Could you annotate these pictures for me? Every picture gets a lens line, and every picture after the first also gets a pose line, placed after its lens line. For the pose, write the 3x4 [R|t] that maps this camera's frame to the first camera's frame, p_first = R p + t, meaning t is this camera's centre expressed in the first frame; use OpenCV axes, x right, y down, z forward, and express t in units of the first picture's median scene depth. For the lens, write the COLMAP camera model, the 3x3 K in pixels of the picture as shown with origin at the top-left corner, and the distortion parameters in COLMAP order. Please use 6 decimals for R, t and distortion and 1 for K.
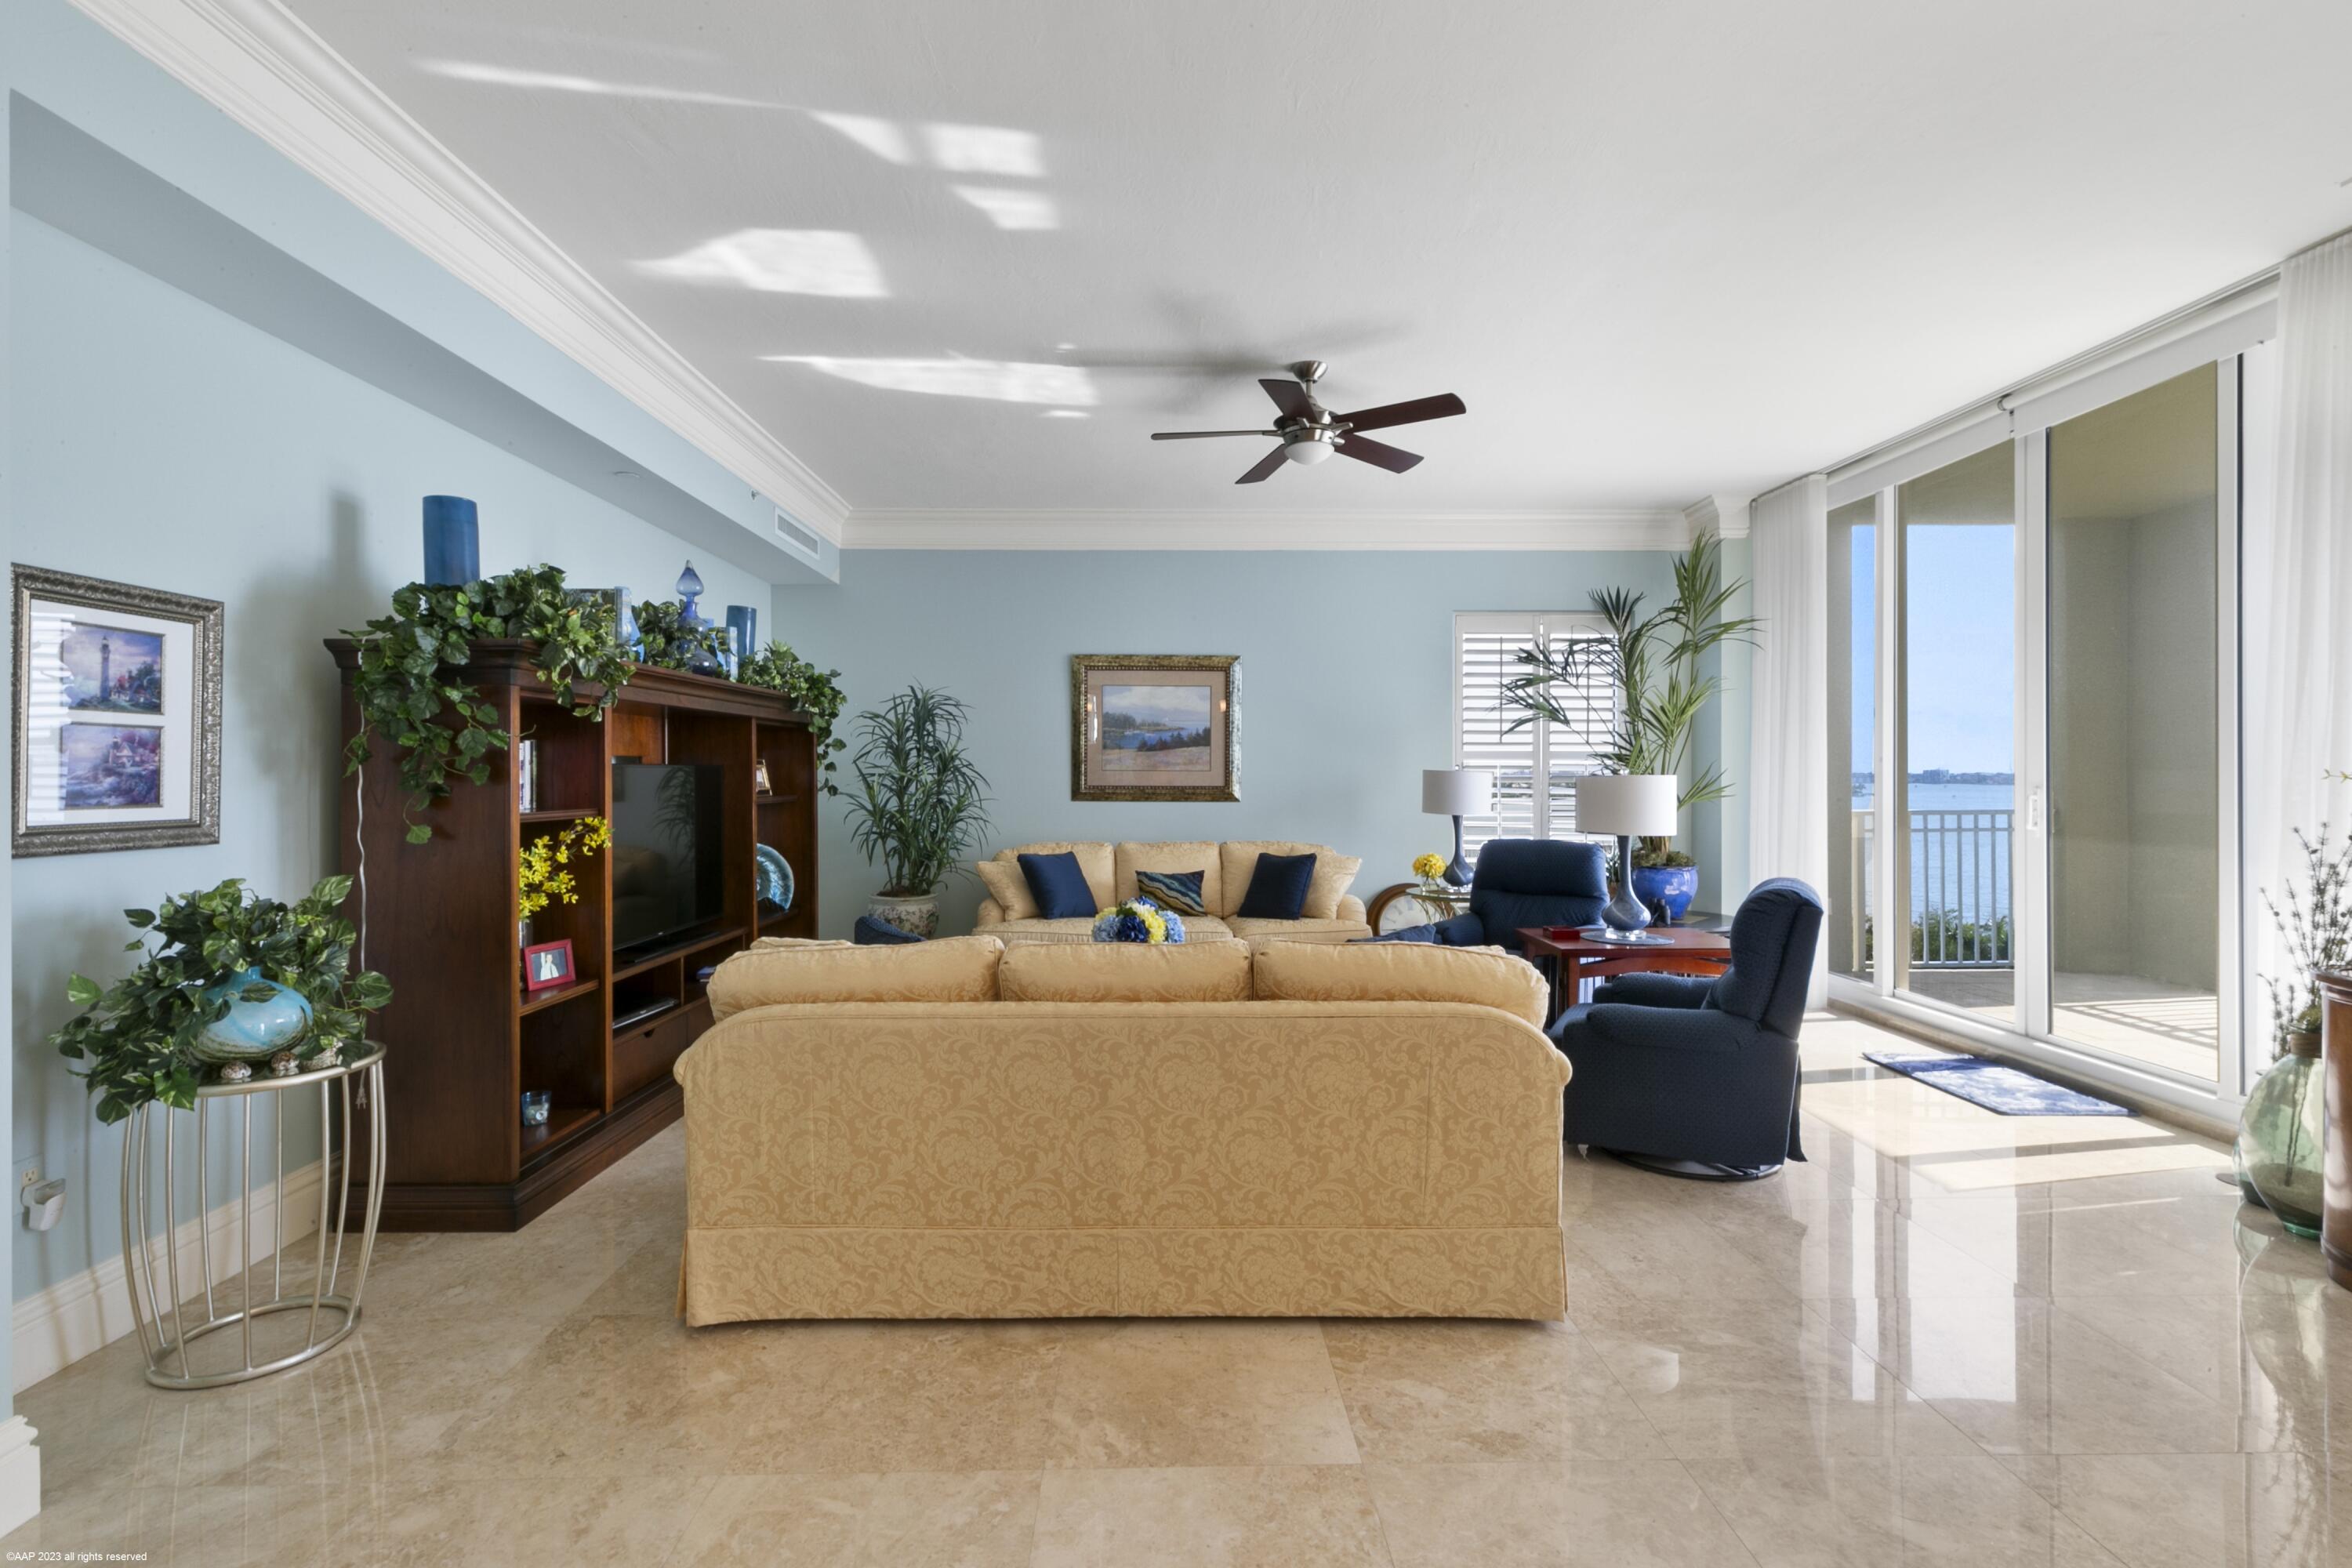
lens RADIAL K [[1057.0, 0, 1179.5], [0, 1057.0, 770.4], [0, 0, 1]] dist [0.000598, 0.000441]
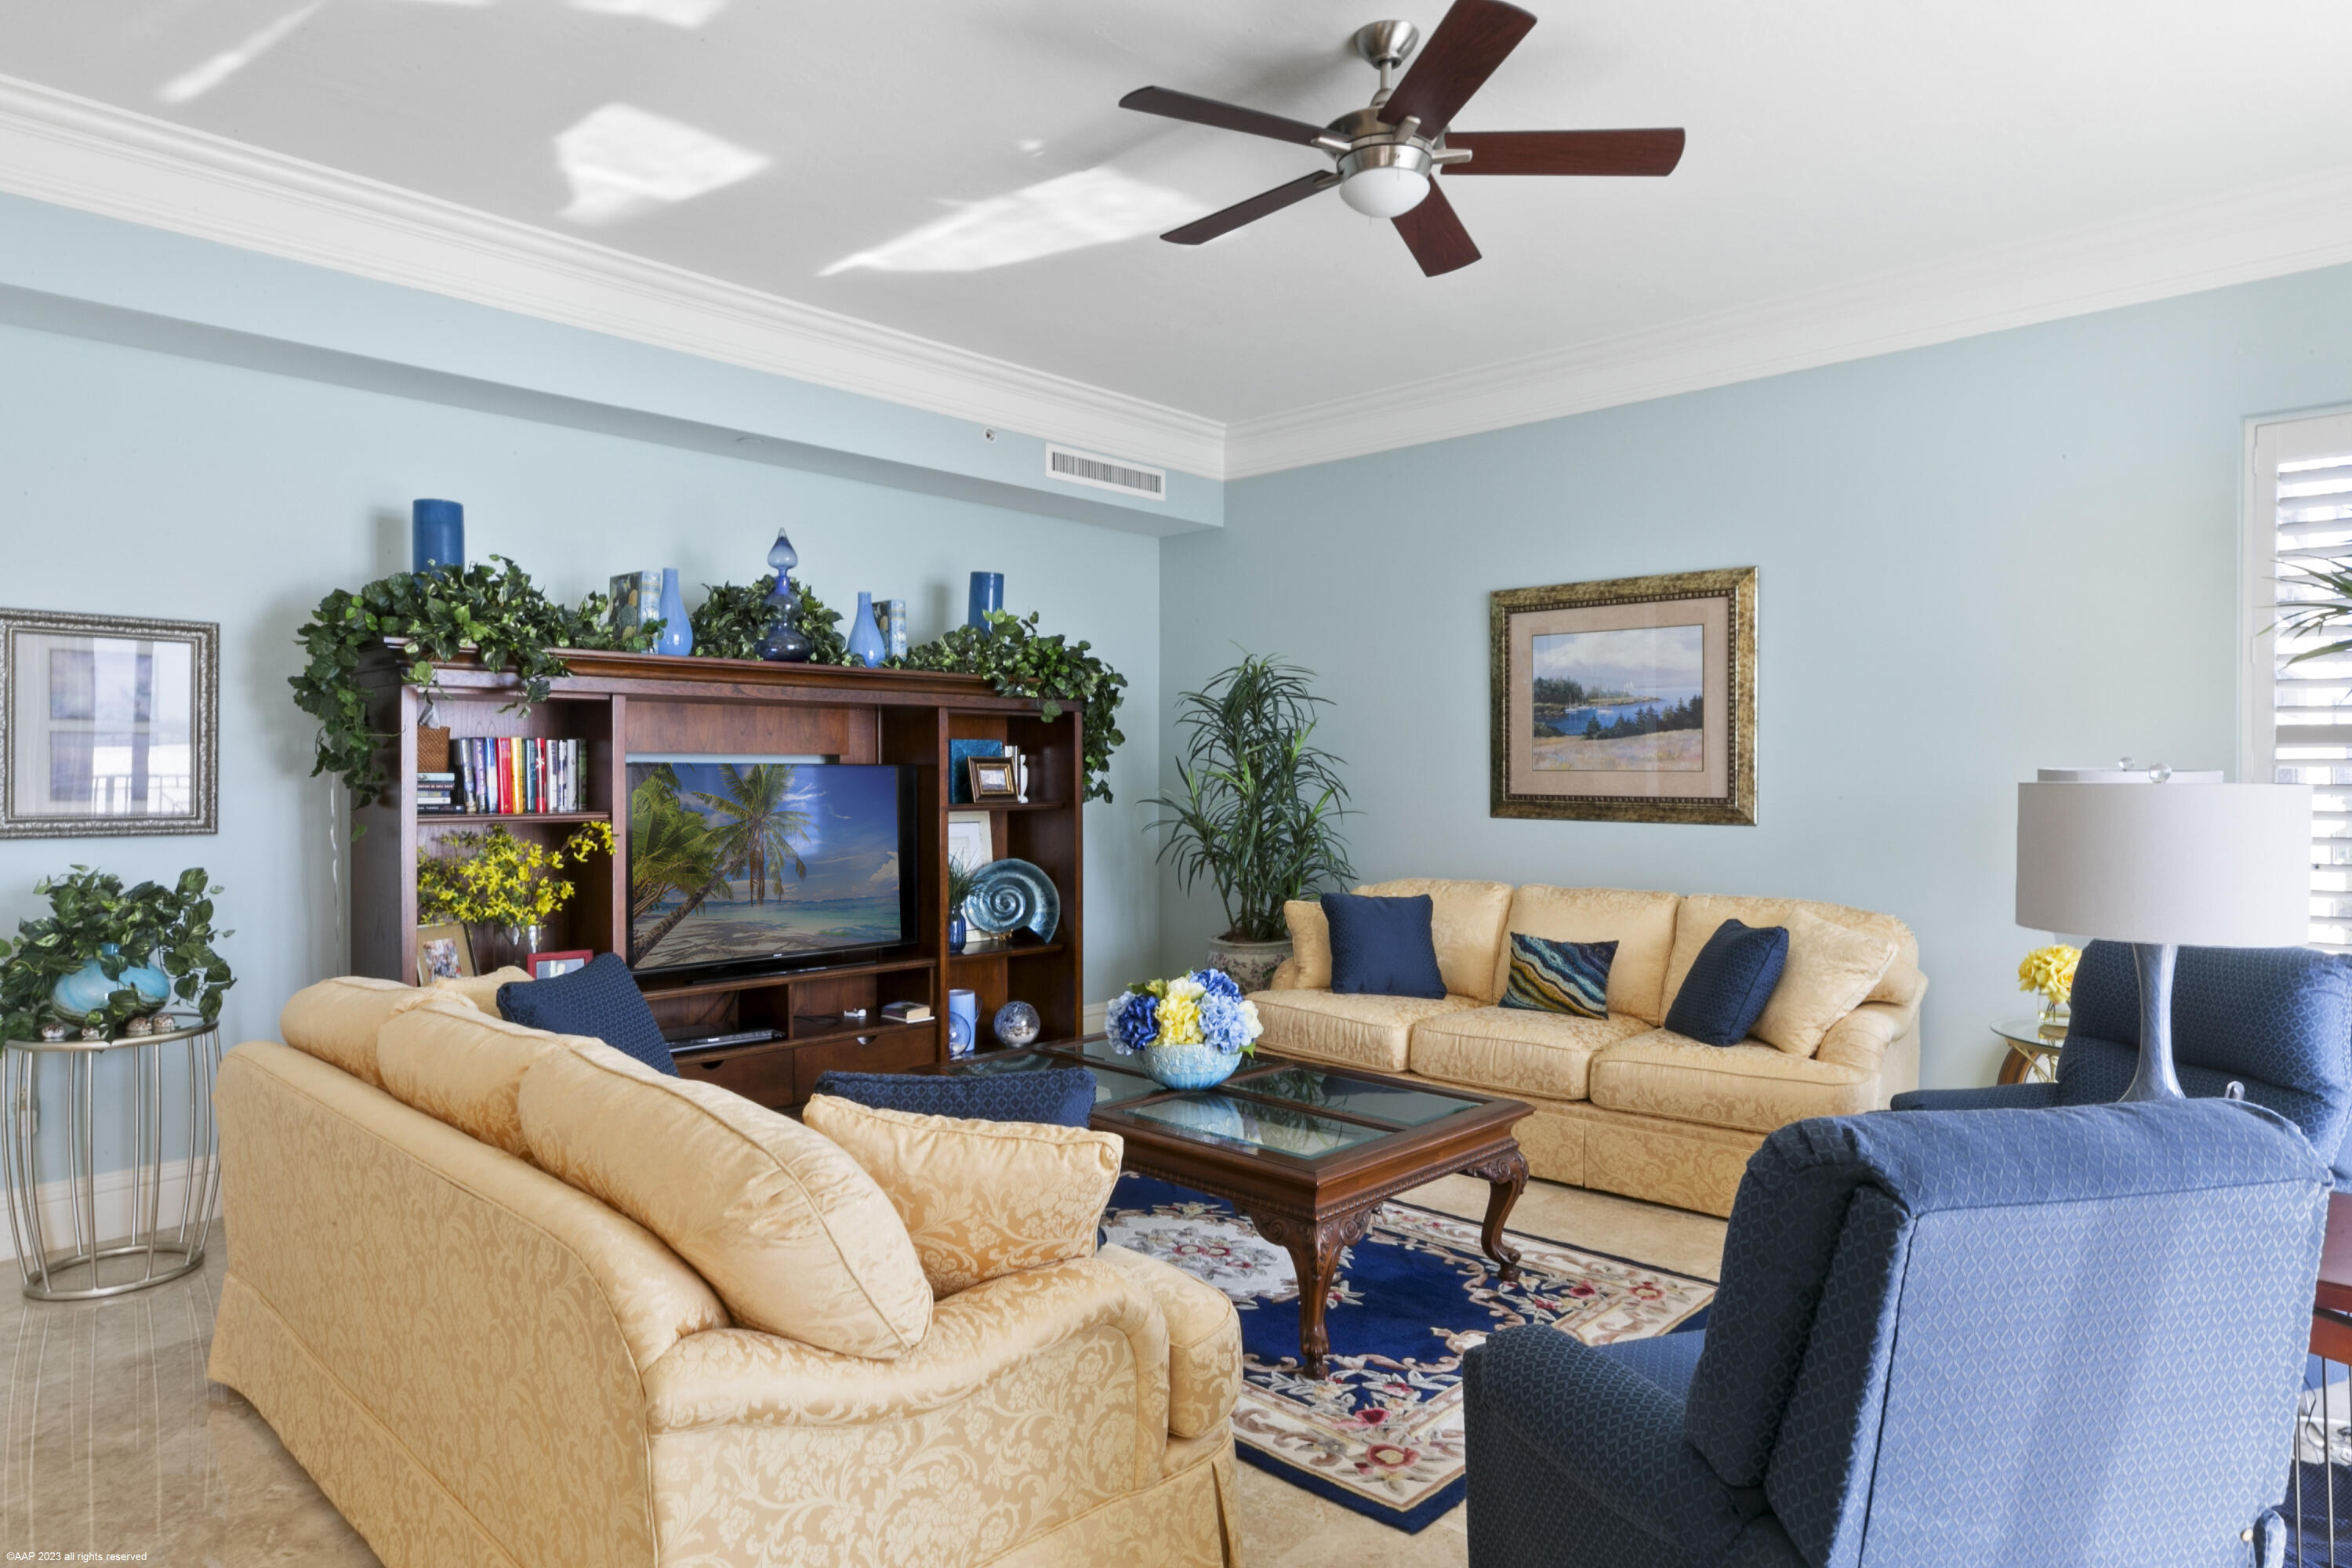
lens RADIAL K [[1367.7, 0, 1176.7], [0, 1367.7, 766.5], [0, 0, 1]] dist [0.000176, -0.000870]
pose [[0.714986, 0.000143, -0.699139, 0.375482], [-0.000796, 0.999999, -0.000610, -0.001621], [0.699139, 0.000993, 0.714985, 0.287853]]
